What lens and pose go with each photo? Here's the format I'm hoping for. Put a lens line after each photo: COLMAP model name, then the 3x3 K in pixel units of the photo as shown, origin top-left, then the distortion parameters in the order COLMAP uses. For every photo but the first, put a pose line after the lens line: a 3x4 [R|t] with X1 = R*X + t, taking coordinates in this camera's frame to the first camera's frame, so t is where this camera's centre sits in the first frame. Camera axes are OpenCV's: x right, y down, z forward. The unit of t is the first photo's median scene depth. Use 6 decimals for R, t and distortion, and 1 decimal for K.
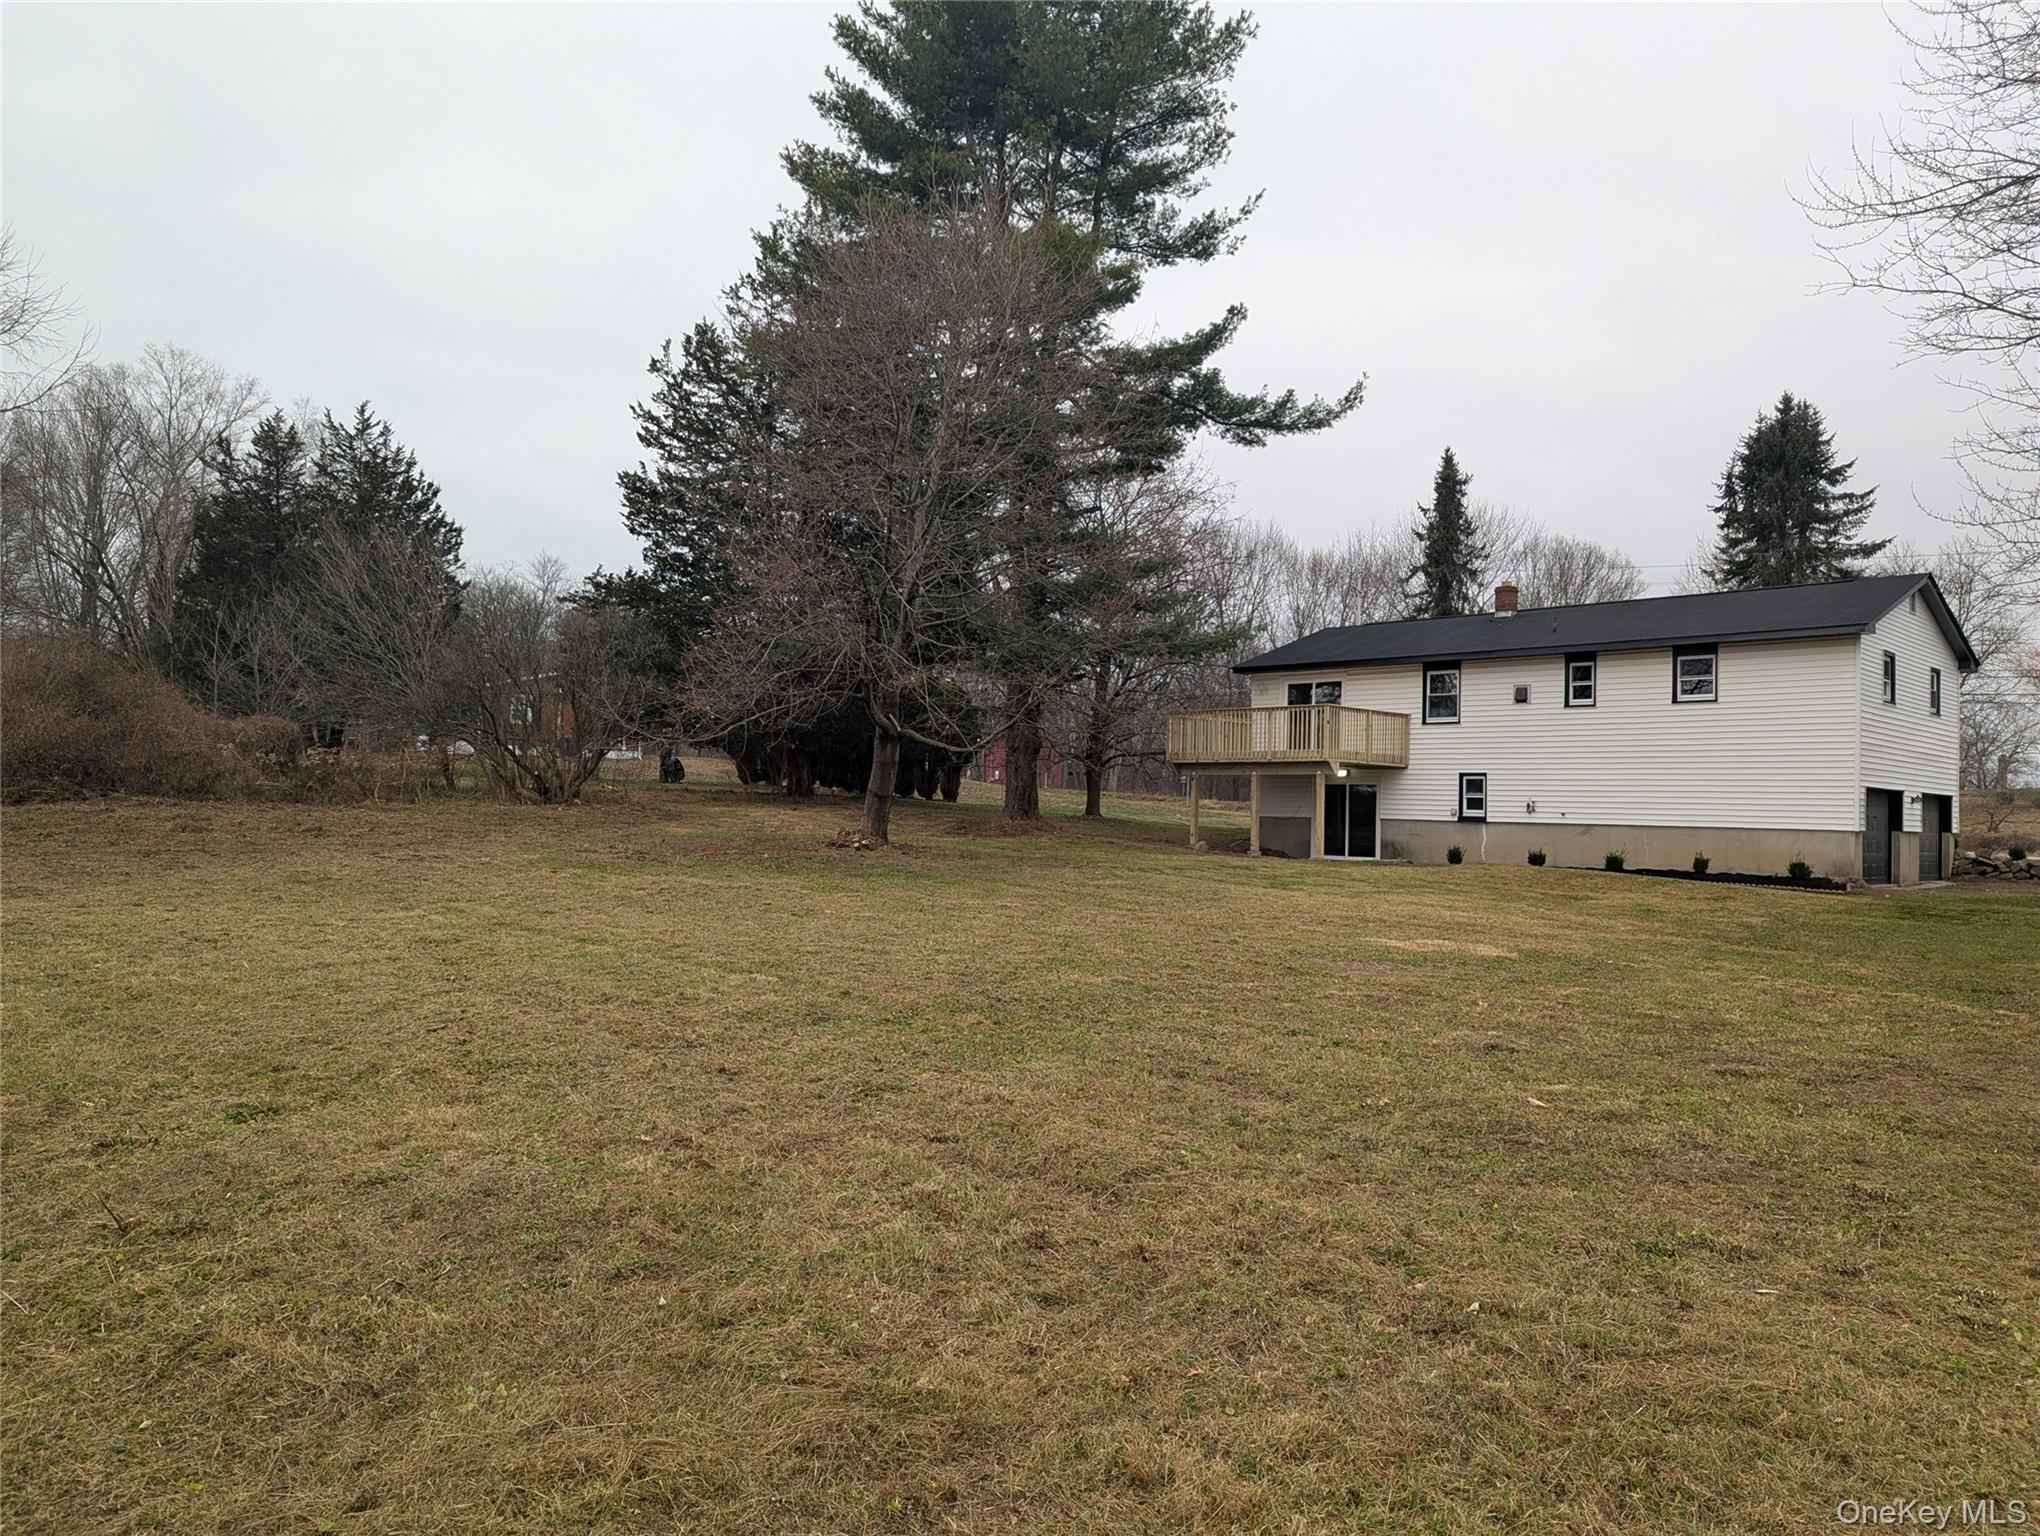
lens RADIAL K [[1427.8, 0, 983.8], [0, 1427.8, 752.8], [0, 0, 1]] dist [0.004746, -0.000443]
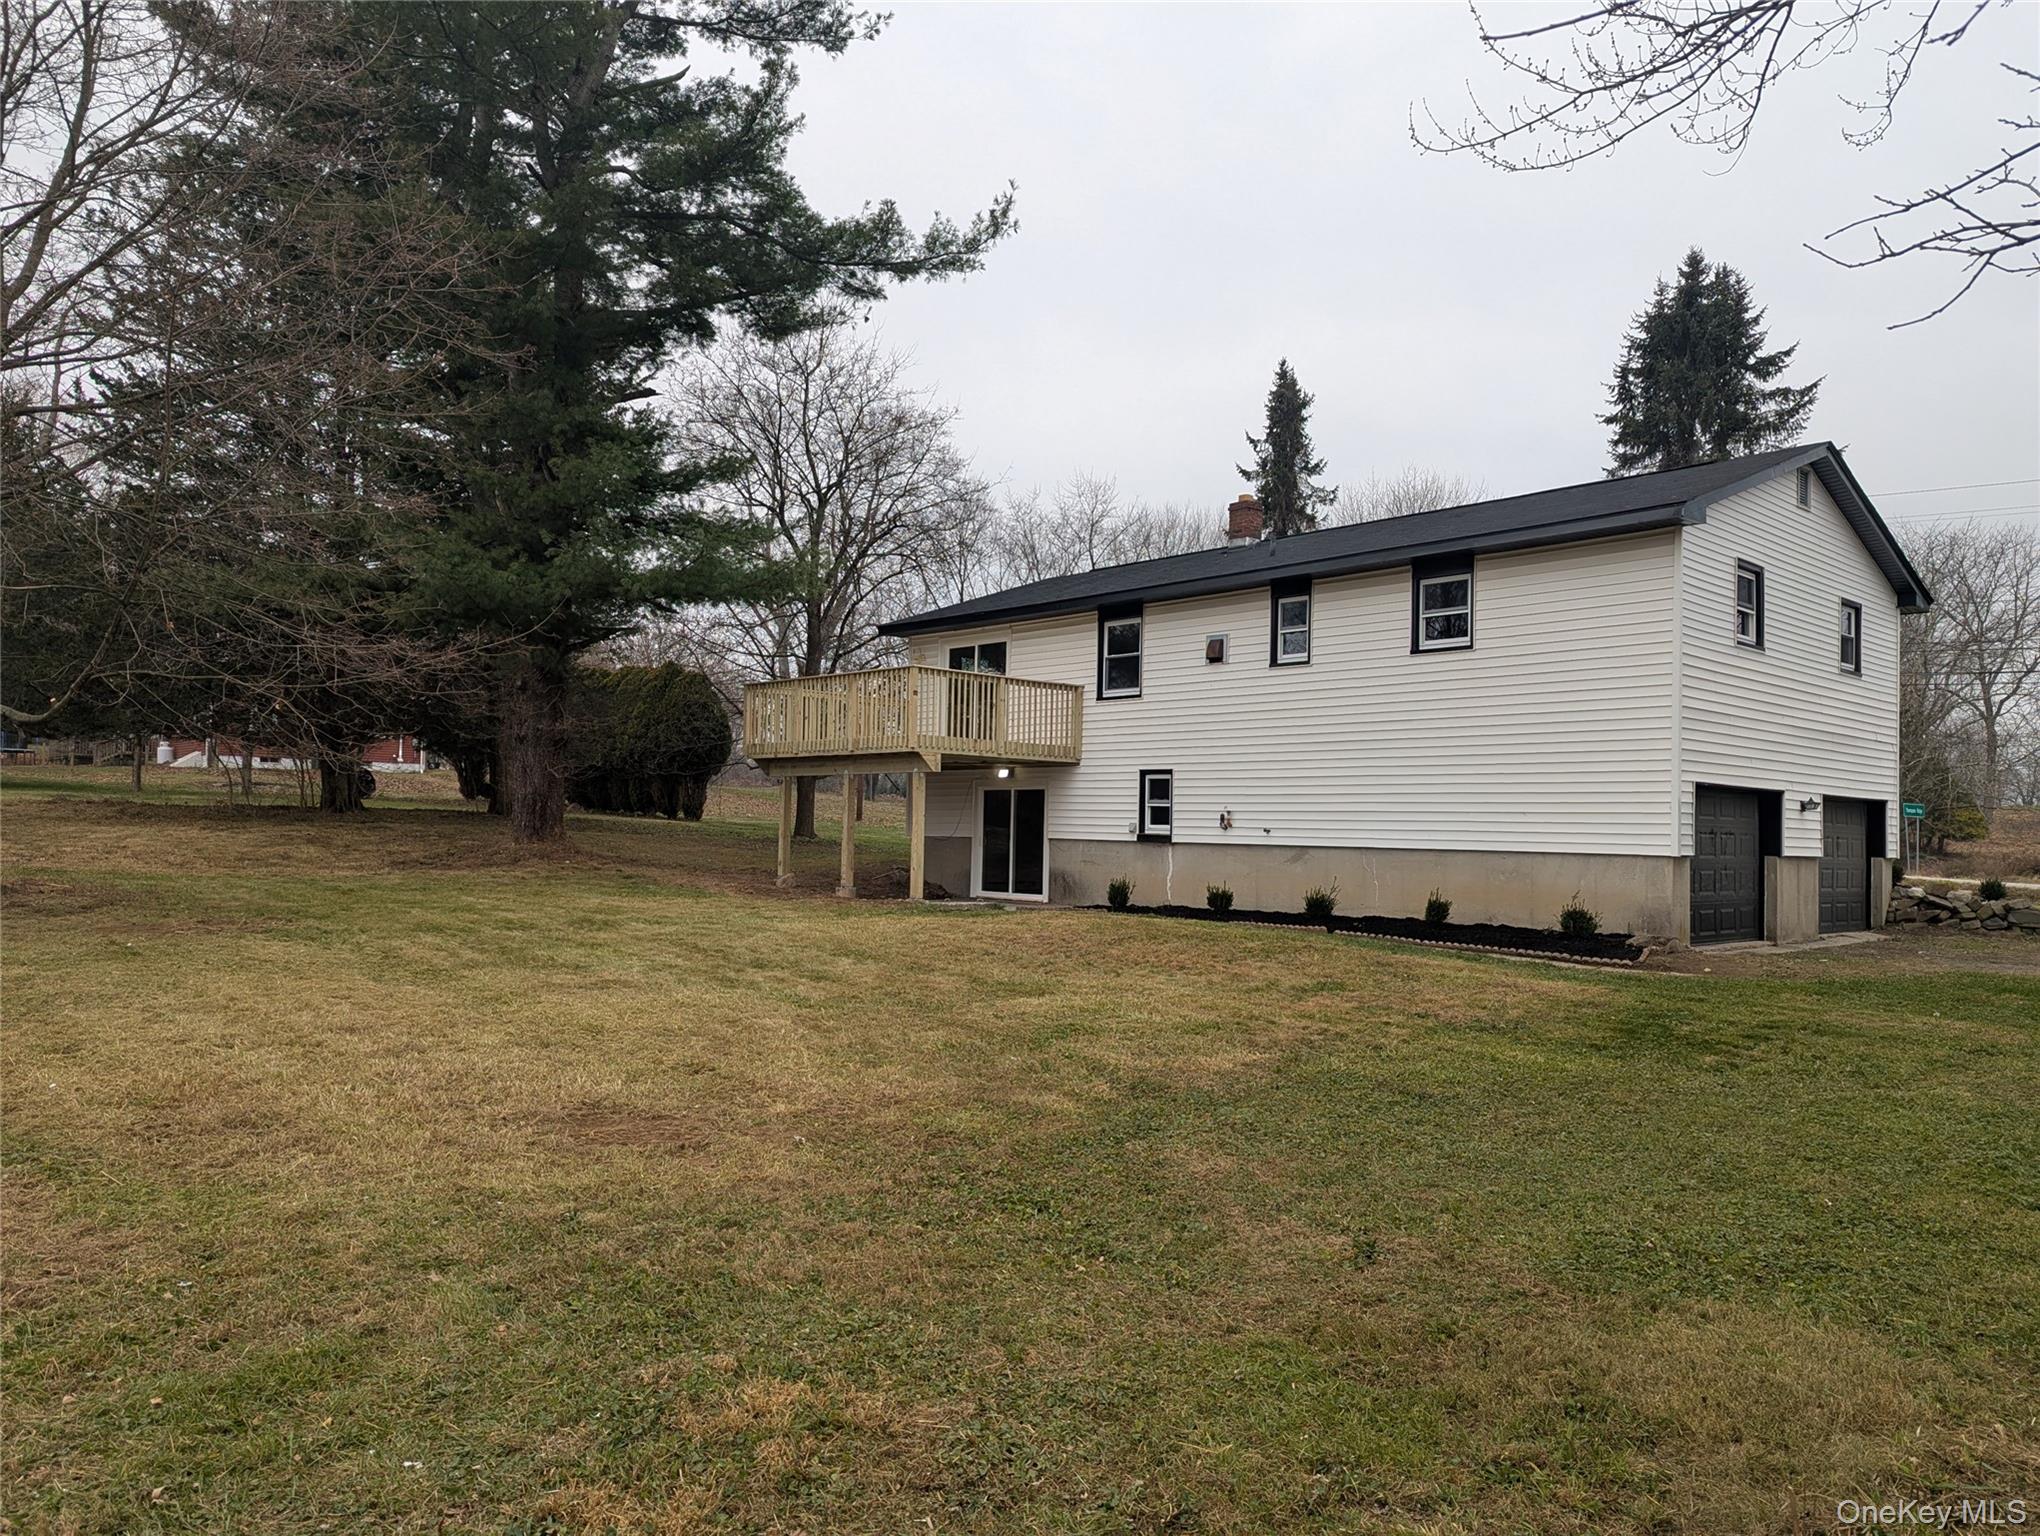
lens RADIAL K [[1420.7, 0, 1020.0], [0, 1420.7, 768.0], [0, 0, 1]] dist [0.031867, -0.001336]
pose [[0.999798, -0.004718, -0.019514, 0.285021], [0.004617, 0.999976, -0.005209, 0.016097], [0.019538, 0.005118, 0.999796, 0.326896]]
